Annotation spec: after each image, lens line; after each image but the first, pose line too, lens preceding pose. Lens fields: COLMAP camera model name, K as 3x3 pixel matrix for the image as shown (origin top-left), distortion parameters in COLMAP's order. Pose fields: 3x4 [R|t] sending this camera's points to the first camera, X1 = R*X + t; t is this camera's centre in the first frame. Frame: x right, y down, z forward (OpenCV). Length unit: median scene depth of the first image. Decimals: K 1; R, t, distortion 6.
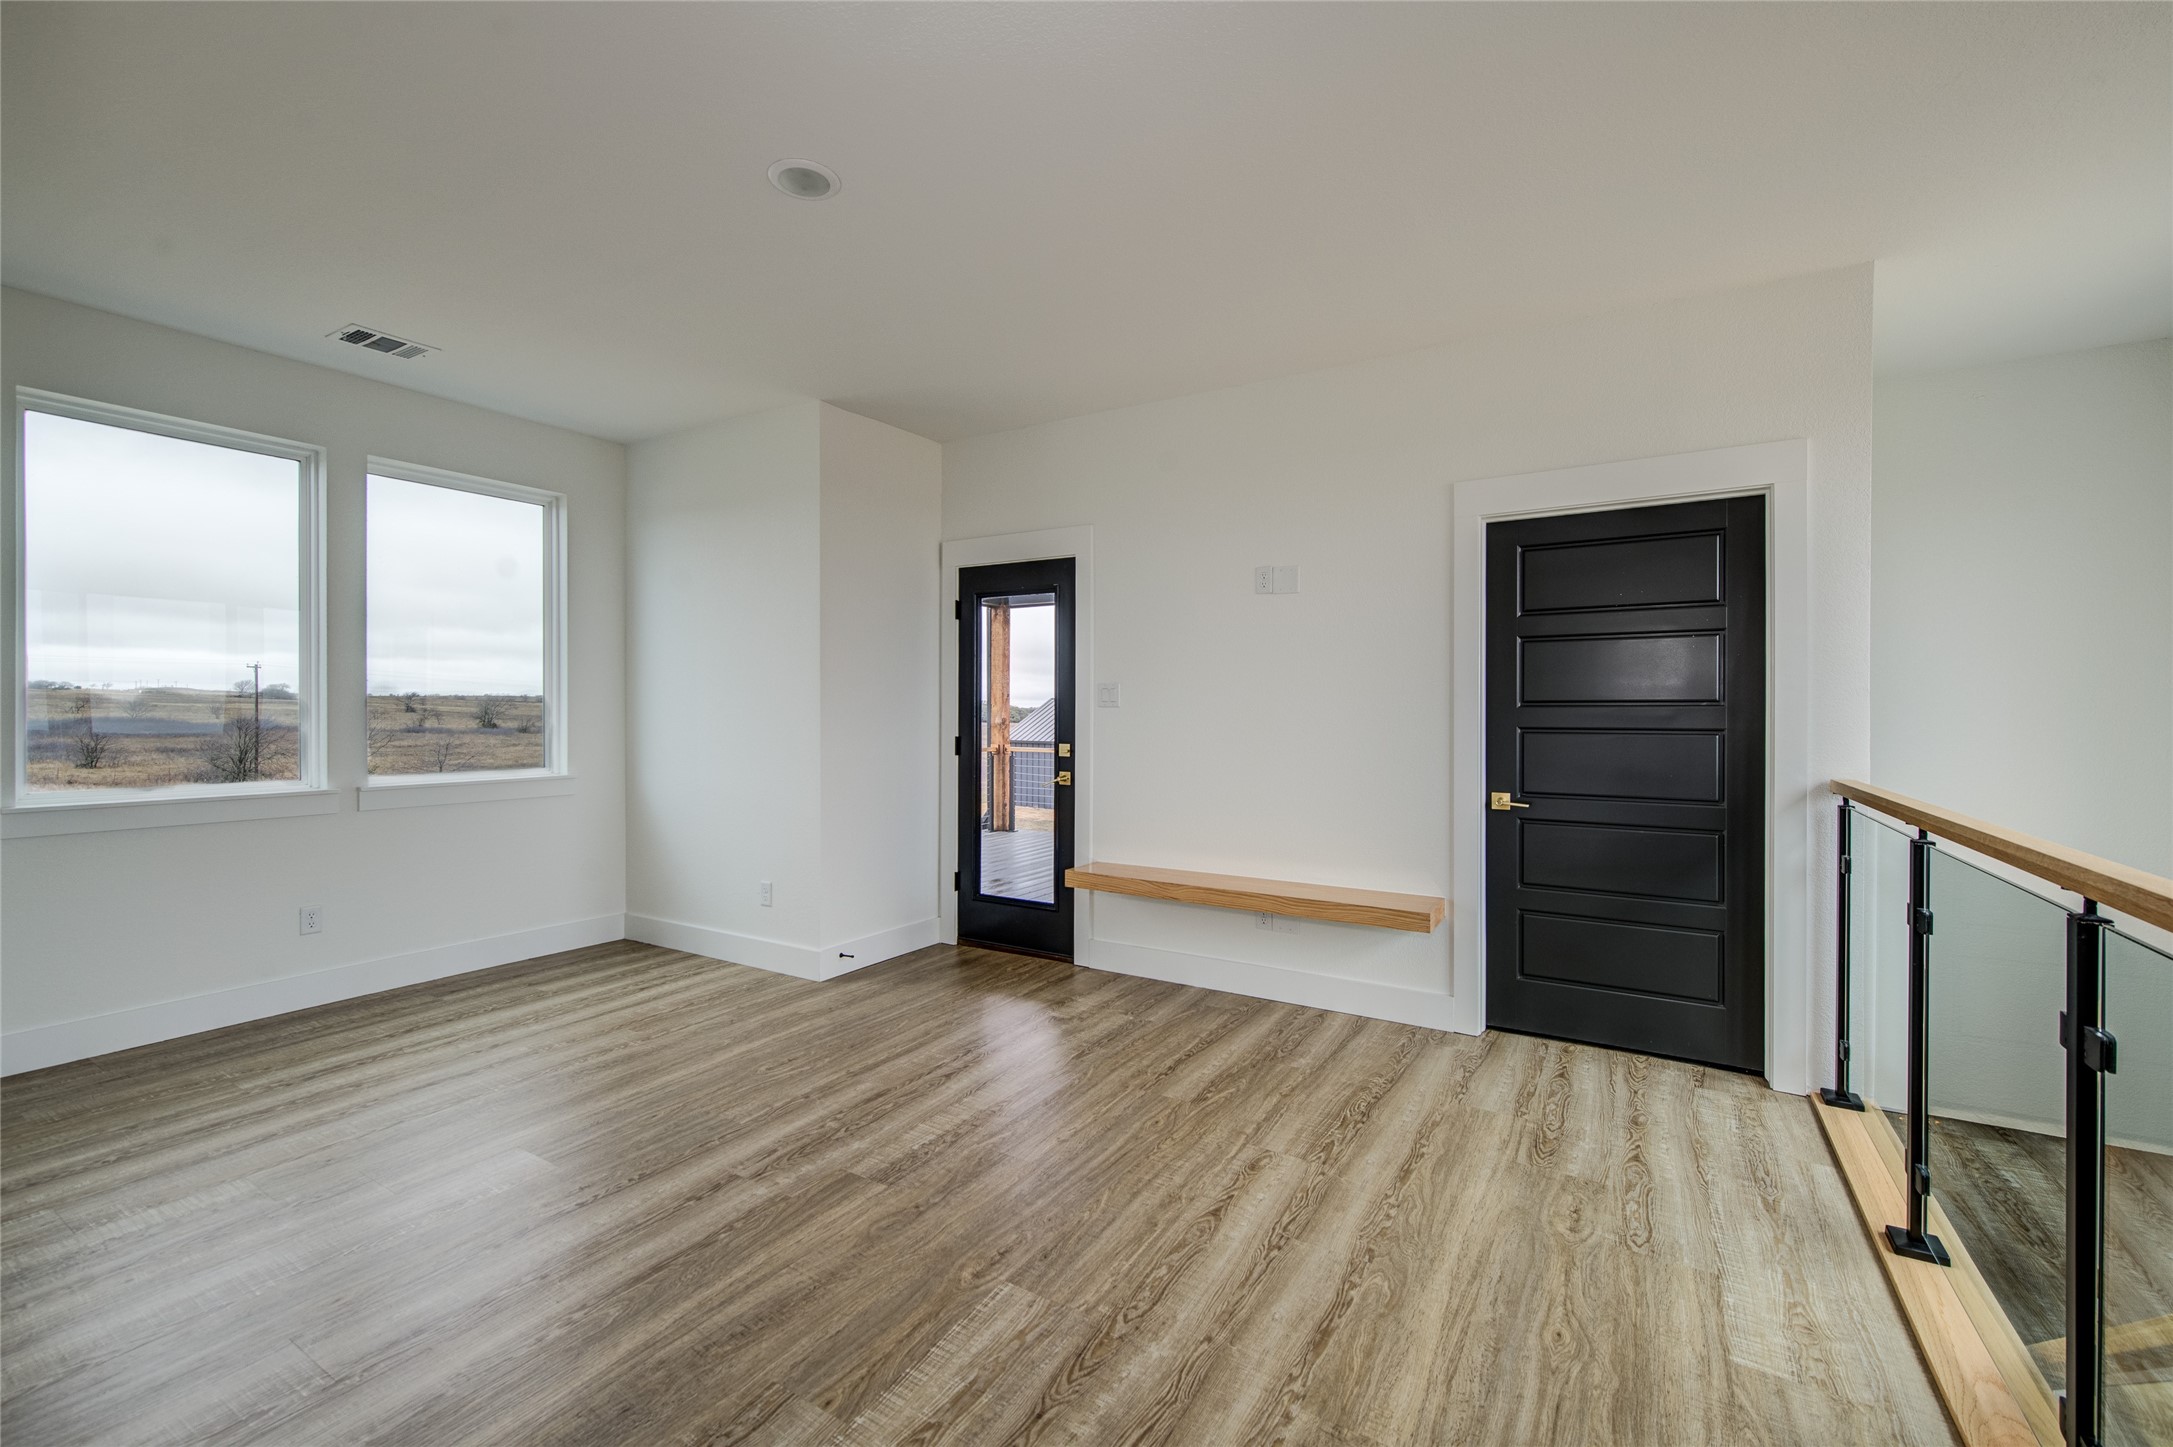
lens RADIAL K [[918.0, 0, 1077.4], [0, 918.0, 697.3], [0, 0, 1]] dist [0.017480, 0.000029]
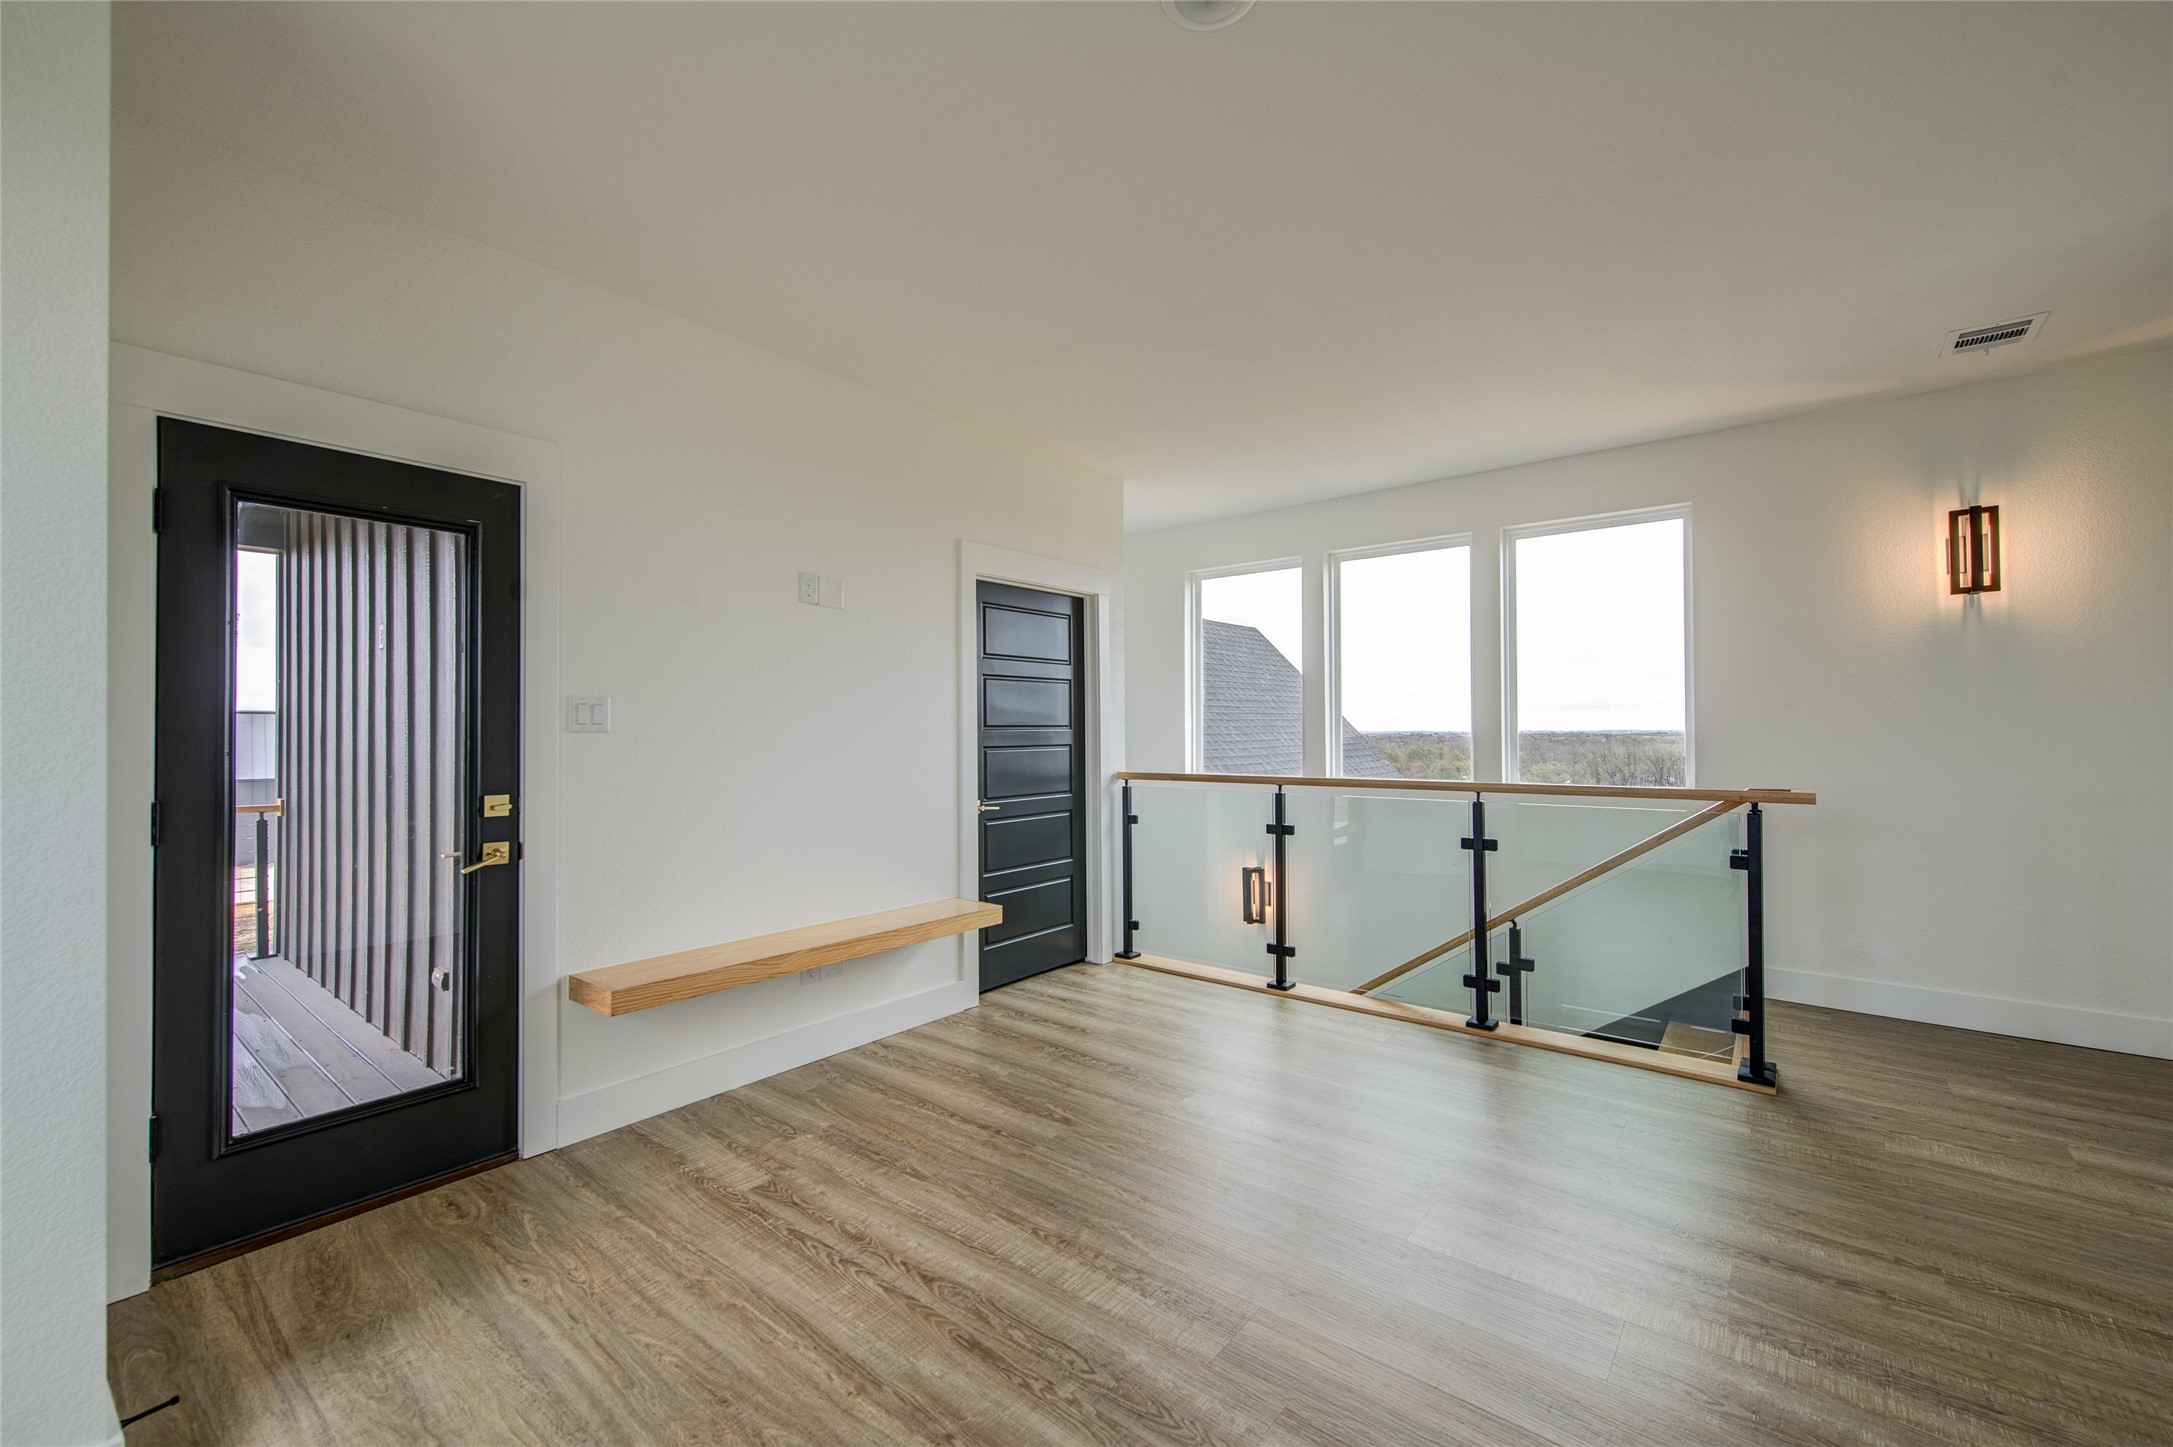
lens RADIAL K [[878.9, 0, 1086.5], [0, 878.9, 723.5], [0, 0, 1]] dist [-0.000487, 0.000072]
pose [[0.117221, 0.006327, 0.993086, -0.669599], [-0.008912, 0.999946, -0.005319, 0.005260], [-0.993066, -0.008227, 0.117271, 0.709350]]
